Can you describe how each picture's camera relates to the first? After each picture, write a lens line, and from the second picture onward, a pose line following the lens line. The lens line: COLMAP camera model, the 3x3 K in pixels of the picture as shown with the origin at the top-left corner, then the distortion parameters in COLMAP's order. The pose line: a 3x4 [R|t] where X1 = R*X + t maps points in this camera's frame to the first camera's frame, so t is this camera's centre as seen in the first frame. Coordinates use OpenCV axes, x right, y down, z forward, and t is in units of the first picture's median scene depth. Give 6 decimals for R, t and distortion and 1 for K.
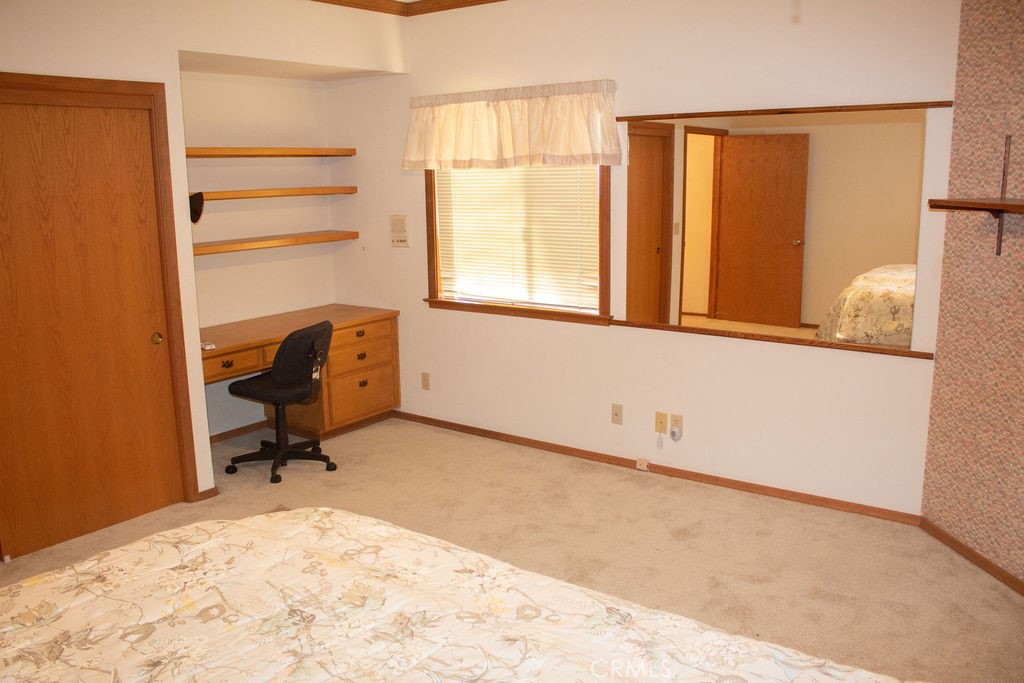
lens RADIAL K [[844.0, 0, 495.6], [0, 844.0, 343.0], [0, 0, 1]] dist [-0.170057, 0.140863]
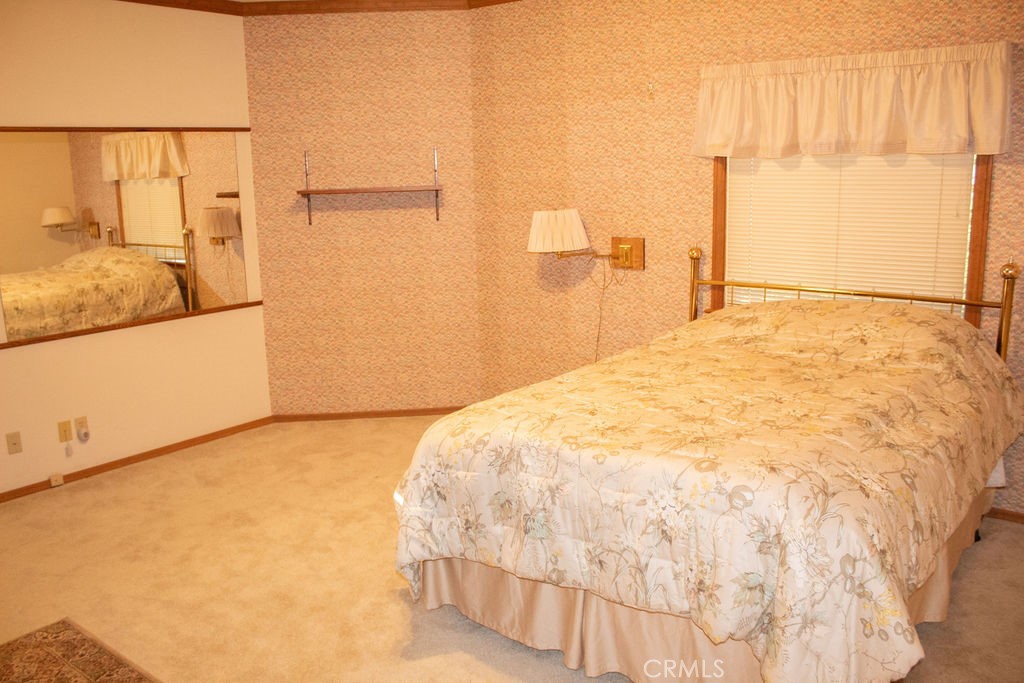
lens RADIAL K [[844.0, 0, 495.6], [0, 844.0, 343.0], [0, 0, 1]] dist [-0.170057, 0.140863]
pose [[0.051155, -0.188325, 0.980774, -0.902443], [0.222532, 0.959519, 0.172637, -0.077302], [-0.973582, 0.209422, 0.090993, 0.473371]]
